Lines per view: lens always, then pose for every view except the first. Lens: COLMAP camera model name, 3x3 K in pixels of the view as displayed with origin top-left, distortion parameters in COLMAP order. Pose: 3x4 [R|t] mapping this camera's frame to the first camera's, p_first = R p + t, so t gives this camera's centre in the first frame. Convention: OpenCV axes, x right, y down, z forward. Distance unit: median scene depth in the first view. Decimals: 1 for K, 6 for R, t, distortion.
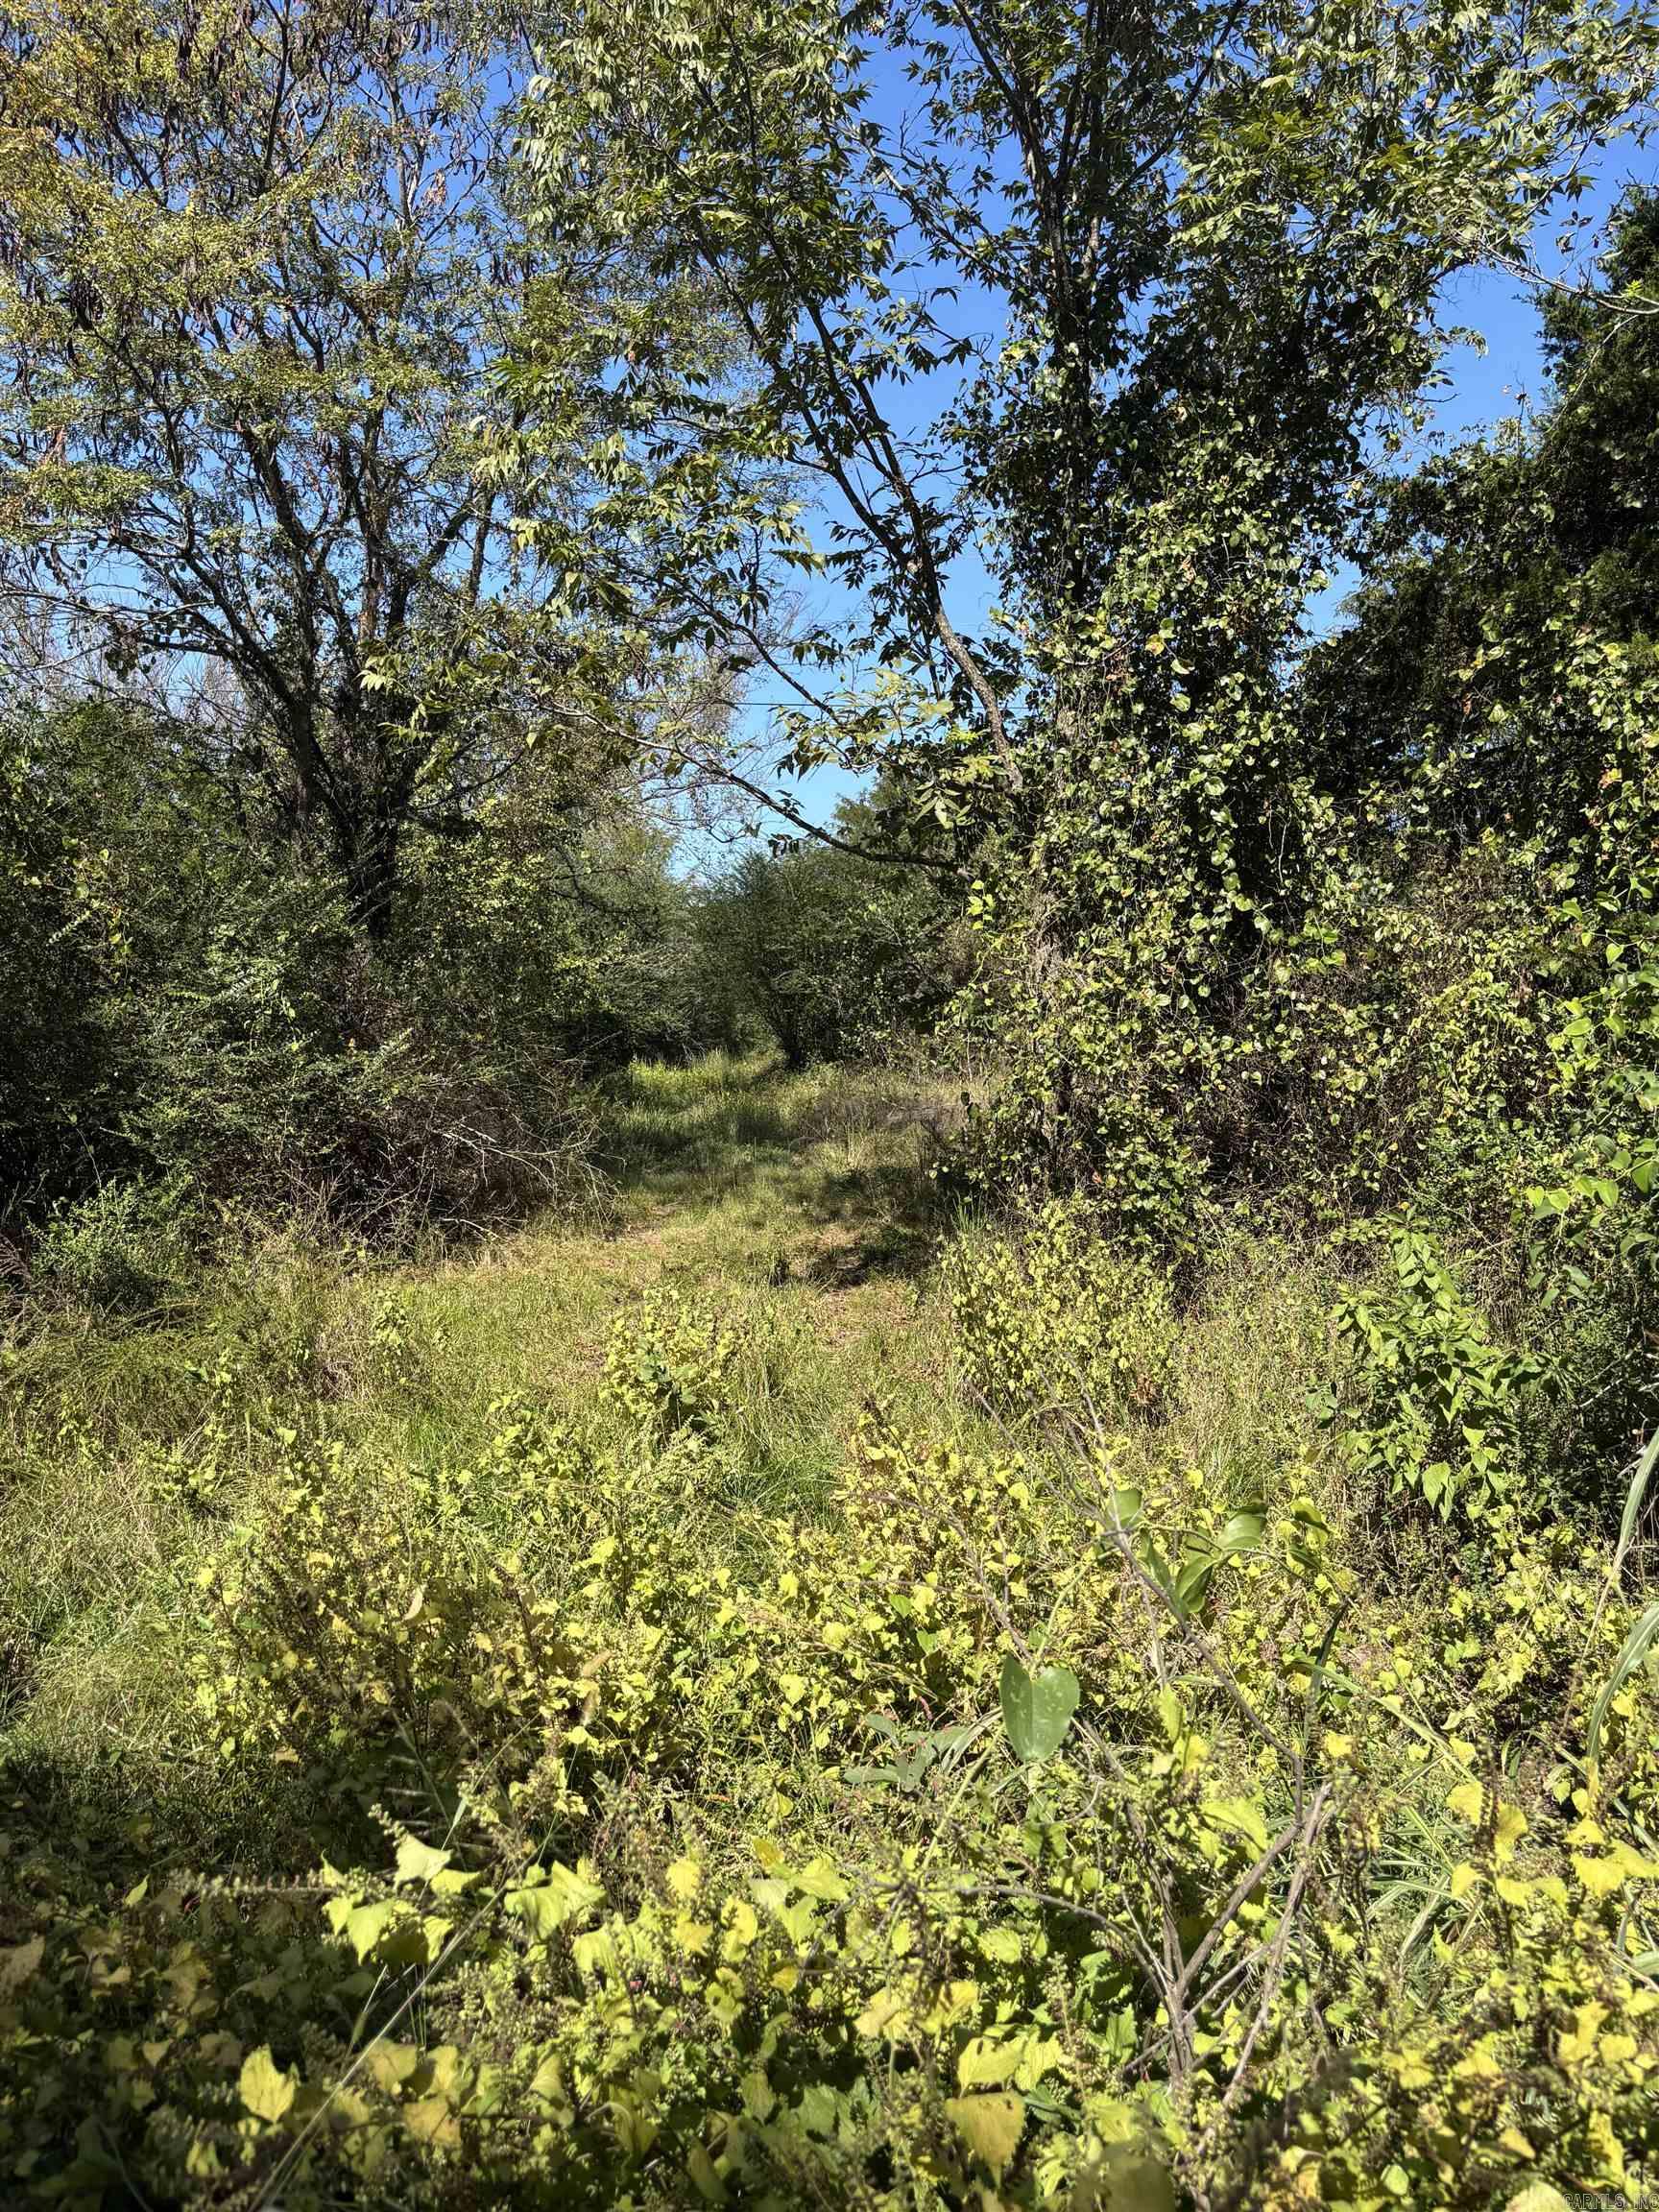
lens RADIAL K [[1686.2, 0, 829.2], [0, 1686.2, 1105.0], [0, 0, 1]] dist [0.021983, -0.020114]
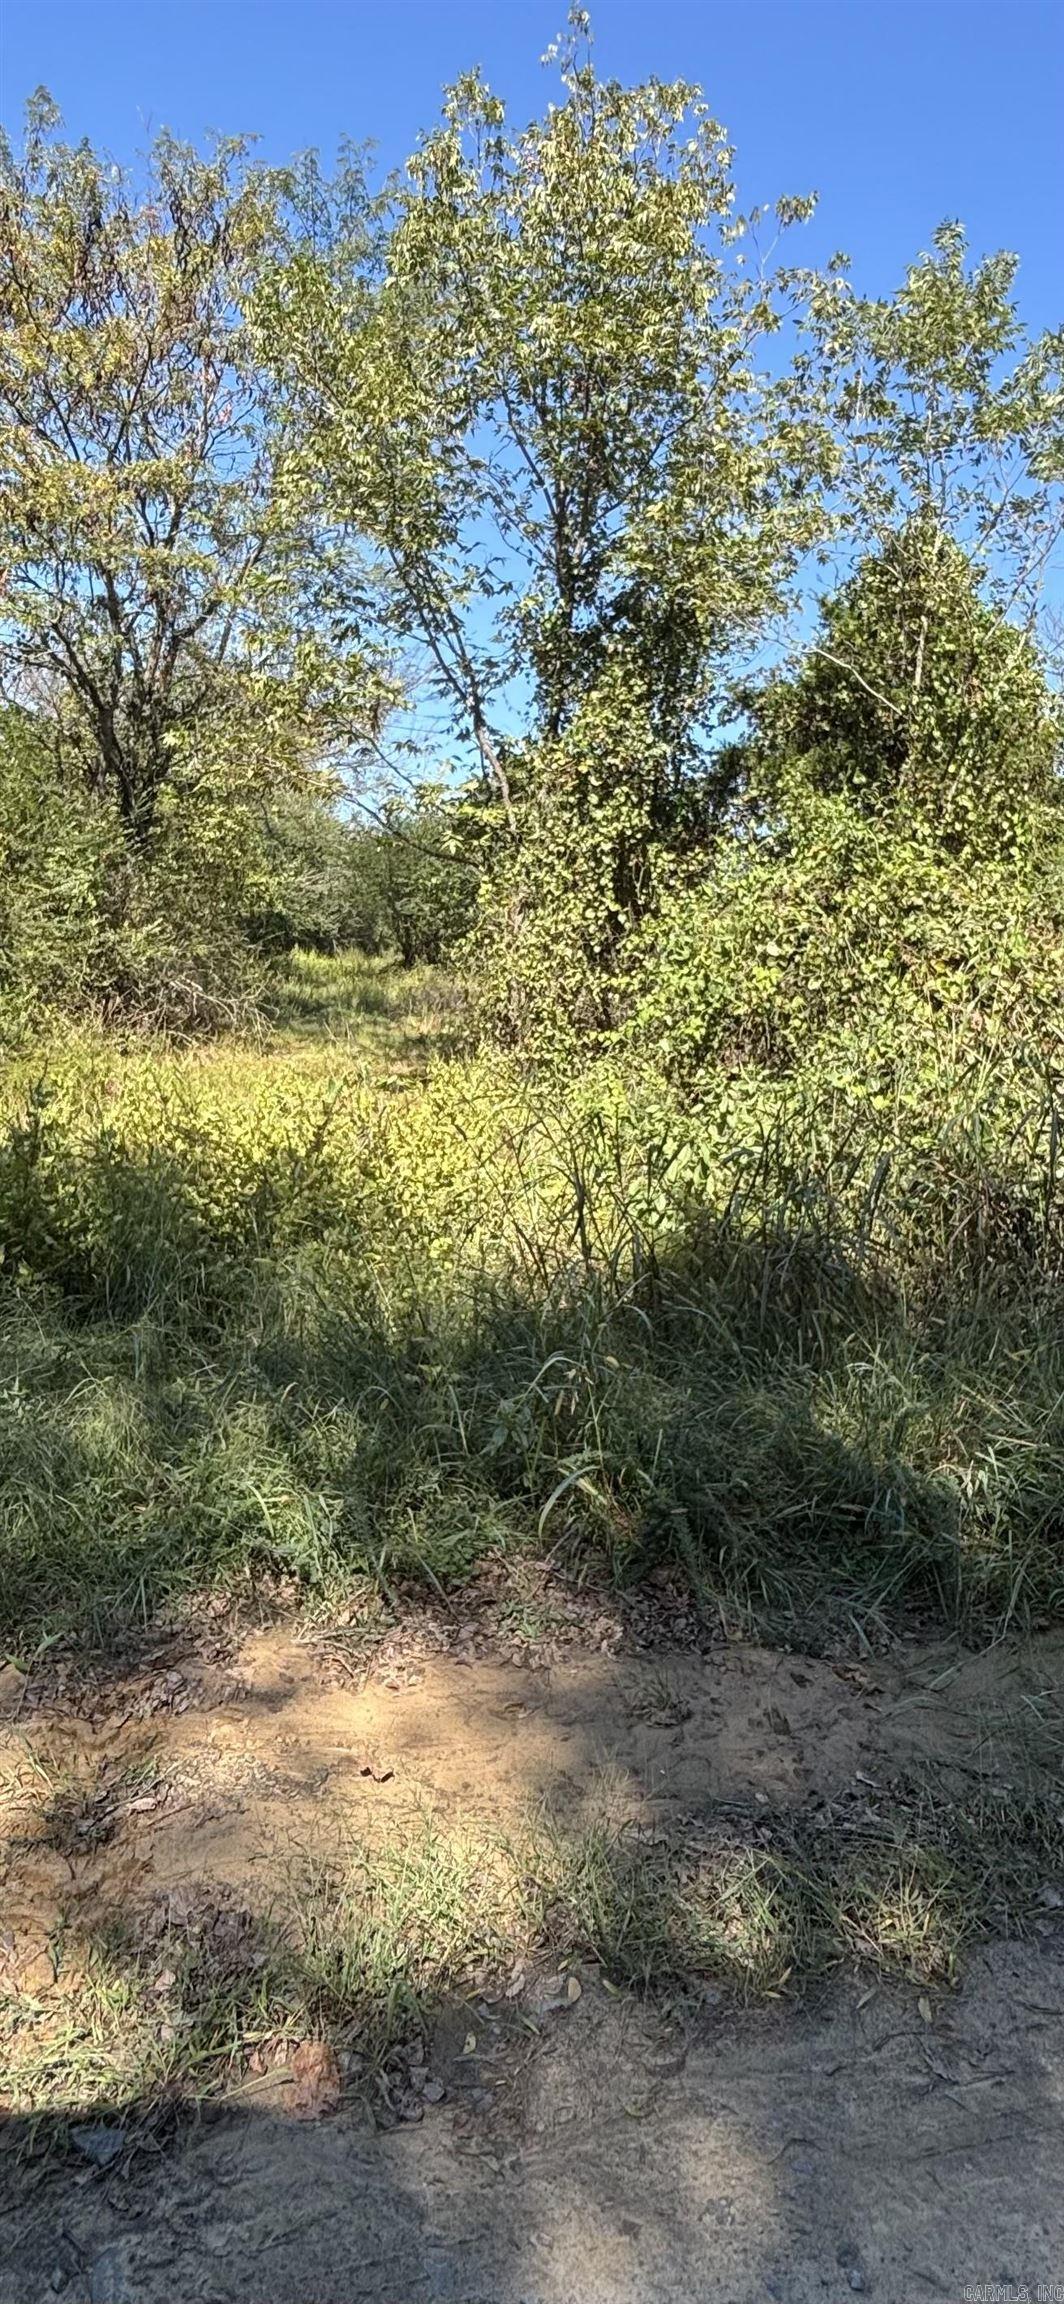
lens RADIAL K [[1226.1, 0, 535.8], [0, 1226.1, 1028.5], [0, 0, 1]] dist [0.000081, -0.000225]
pose [[0.990946, 0.105281, 0.083315, 0.046021], [-0.107102, 0.994091, 0.017687, 0.003417], [-0.080960, -0.026450, 0.996366, -0.332930]]
